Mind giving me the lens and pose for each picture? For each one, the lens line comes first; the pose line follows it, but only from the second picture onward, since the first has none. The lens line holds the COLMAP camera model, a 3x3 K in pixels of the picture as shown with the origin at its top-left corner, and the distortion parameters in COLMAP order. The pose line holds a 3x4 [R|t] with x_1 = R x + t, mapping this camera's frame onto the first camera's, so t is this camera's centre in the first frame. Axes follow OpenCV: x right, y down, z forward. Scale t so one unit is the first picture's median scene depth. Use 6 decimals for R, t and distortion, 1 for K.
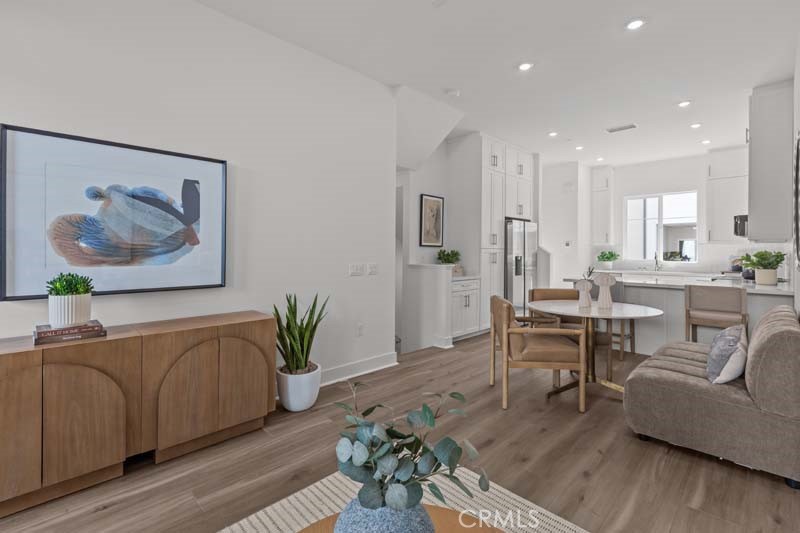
lens RADIAL K [[364.6, 0, 393.8], [0, 364.6, 251.0], [0, 0, 1]] dist [-0.003231, -0.000002]
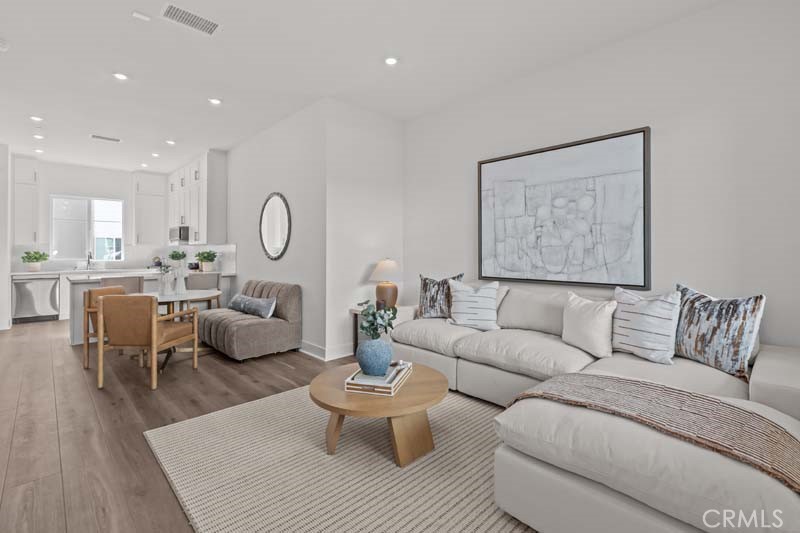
lens RADIAL K [[364.6, 0, 399.1], [0, 364.6, 252.4], [0, 0, 1]] dist [-0.003231, -0.000002]
pose [[-0.007309, -0.007462, 0.999945, -0.406740], [0.001535, 0.999971, 0.007474, -0.002270], [-0.999972, 0.001590, -0.007297, 0.114336]]
